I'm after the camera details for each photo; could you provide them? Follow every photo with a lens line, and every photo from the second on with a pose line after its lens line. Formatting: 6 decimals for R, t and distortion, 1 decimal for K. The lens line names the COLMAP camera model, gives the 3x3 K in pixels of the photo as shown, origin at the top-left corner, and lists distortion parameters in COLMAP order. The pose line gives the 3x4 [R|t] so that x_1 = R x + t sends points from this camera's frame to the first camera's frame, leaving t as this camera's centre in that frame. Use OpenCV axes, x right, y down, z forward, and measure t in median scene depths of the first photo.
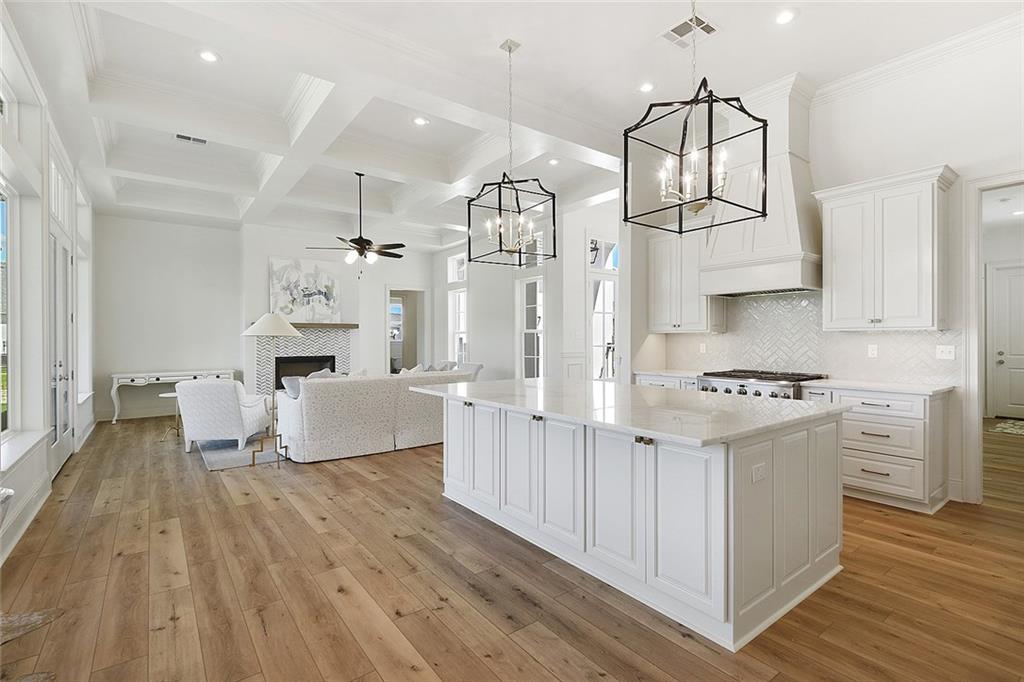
lens RADIAL K [[474.6, 0, 516.7], [0, 474.6, 342.0], [0, 0, 1]] dist [0.003450, -0.003471]
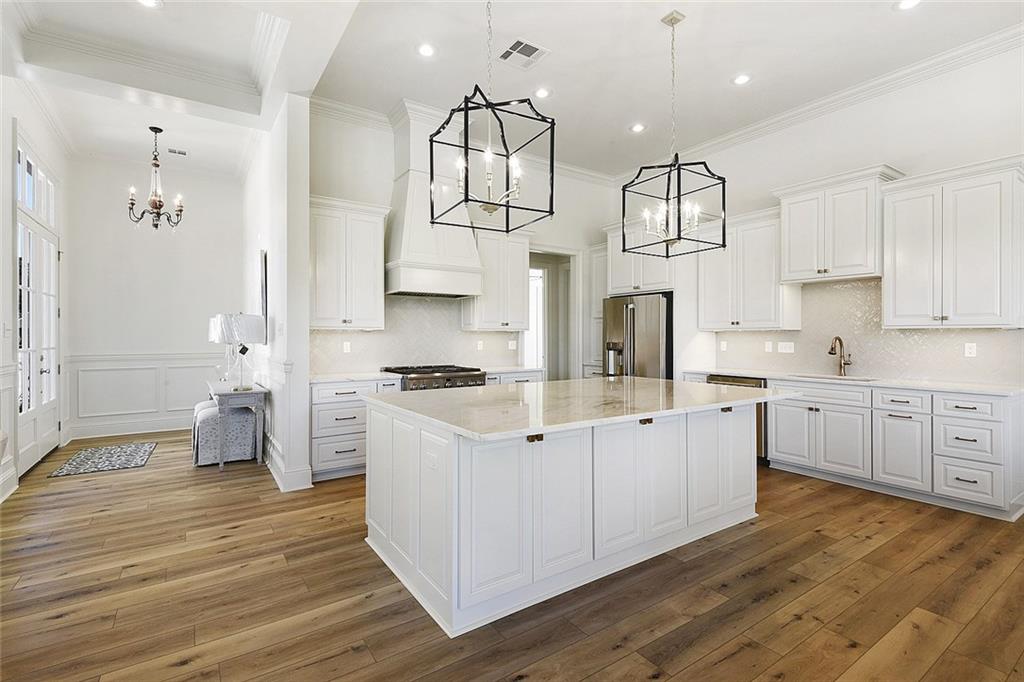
lens RADIAL K [[474.6, 0, 509.8], [0, 474.6, 332.8], [0, 0, 1]] dist [0.003450, -0.003471]
pose [[0.064424, 0.004948, 0.997910, -0.959210], [0.013845, 0.999887, -0.005852, -0.010195], [-0.997827, 0.014193, 0.064348, 1.286197]]
